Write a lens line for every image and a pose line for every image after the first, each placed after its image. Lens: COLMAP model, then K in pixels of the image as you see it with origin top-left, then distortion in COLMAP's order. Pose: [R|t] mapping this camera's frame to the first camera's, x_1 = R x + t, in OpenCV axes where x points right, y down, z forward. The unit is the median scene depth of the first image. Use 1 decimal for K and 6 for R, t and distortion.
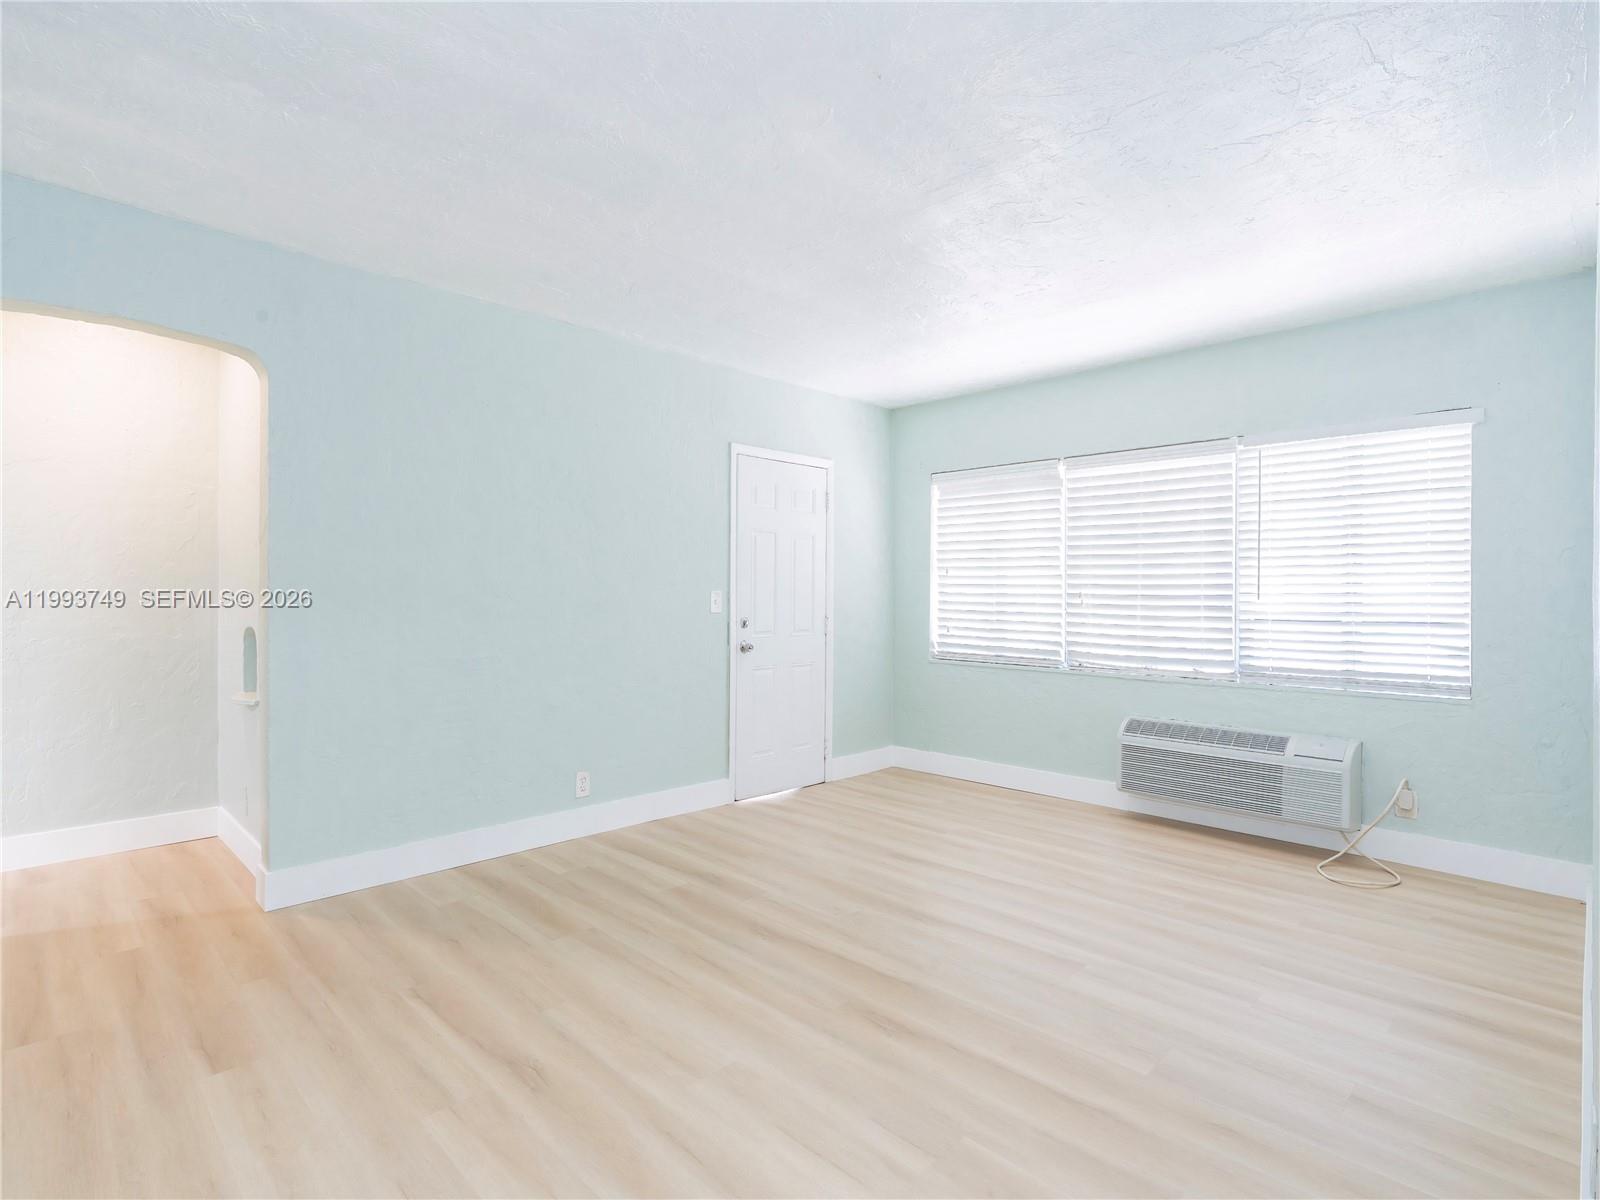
lens RADIAL K [[807.3, 0, 800.0], [0, 807.3, 600.0], [0, 0, 1]] dist [-0.002330, -0.000238]
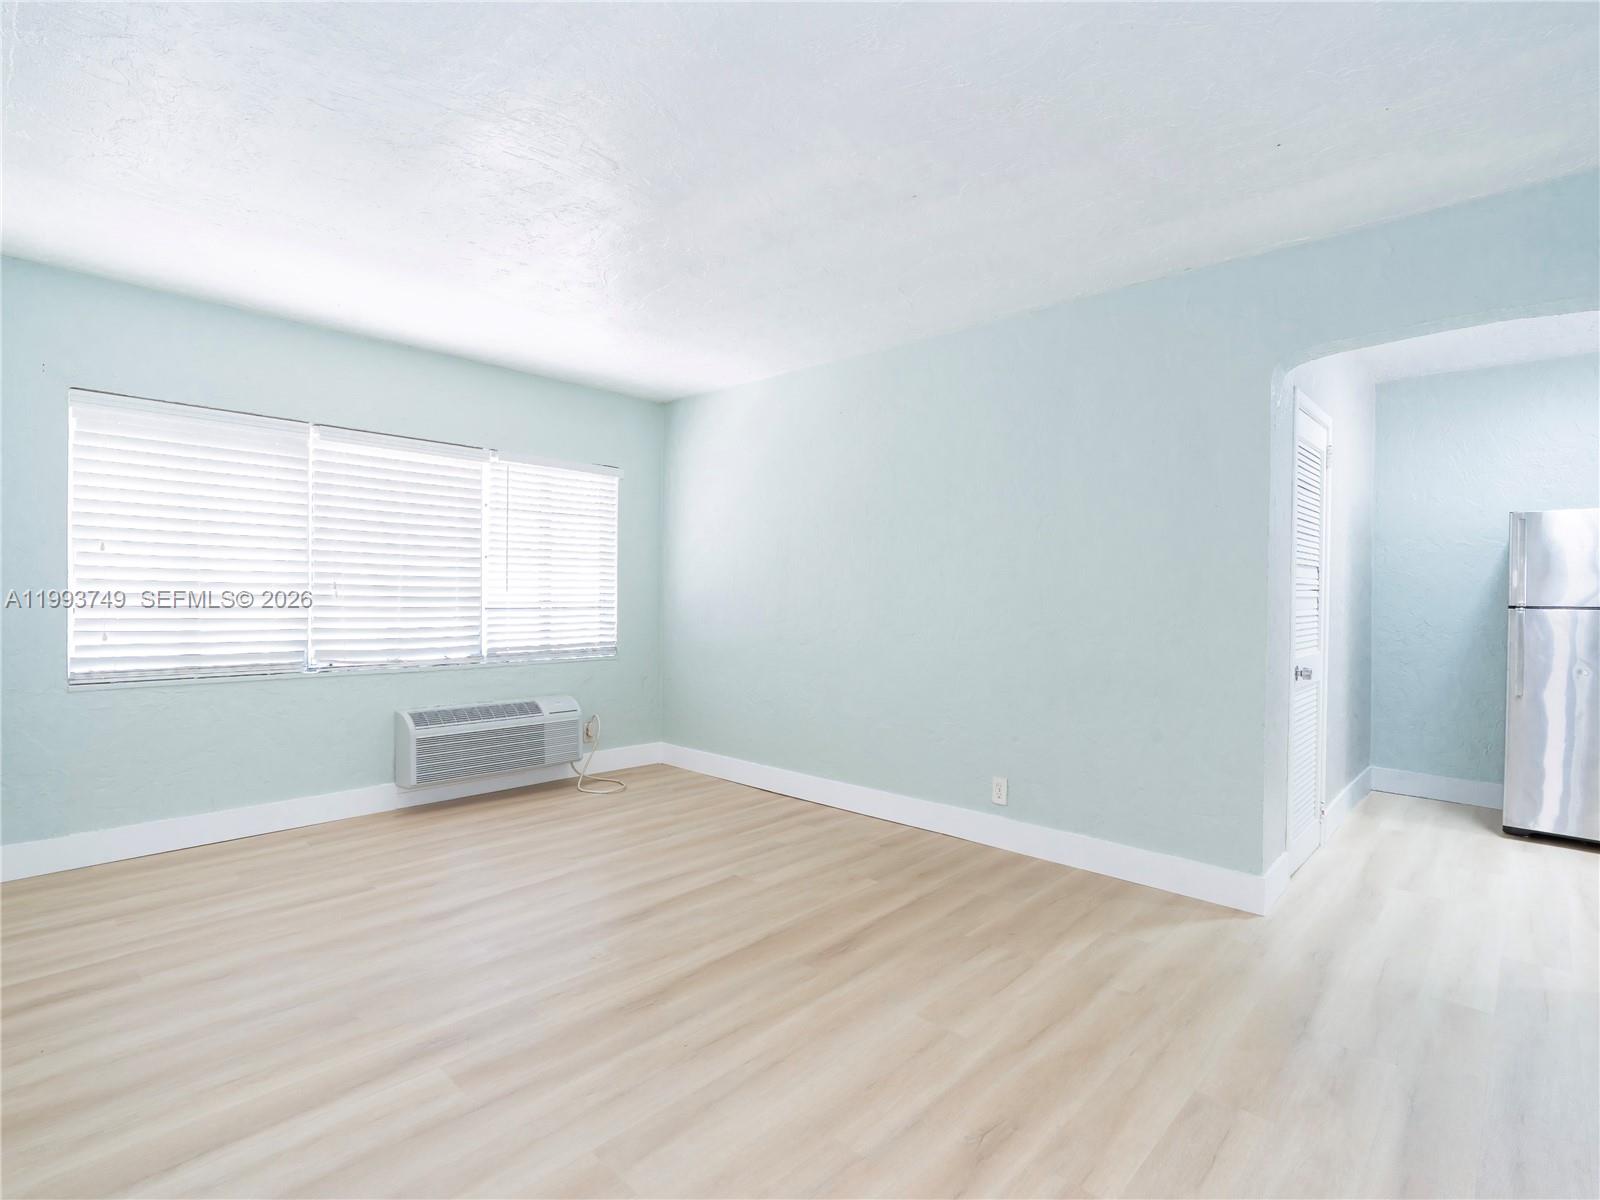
lens RADIAL K [[751.2, 0, 800.0], [0, 751.2, 600.0], [0, 0, 1]] dist [-0.014209, 0.000126]
pose [[-0.008372, -0.013610, 0.999872, -0.553578], [-0.004392, 0.999898, 0.013573, -0.004524], [-0.999955, -0.004277, -0.008431, 0.593053]]
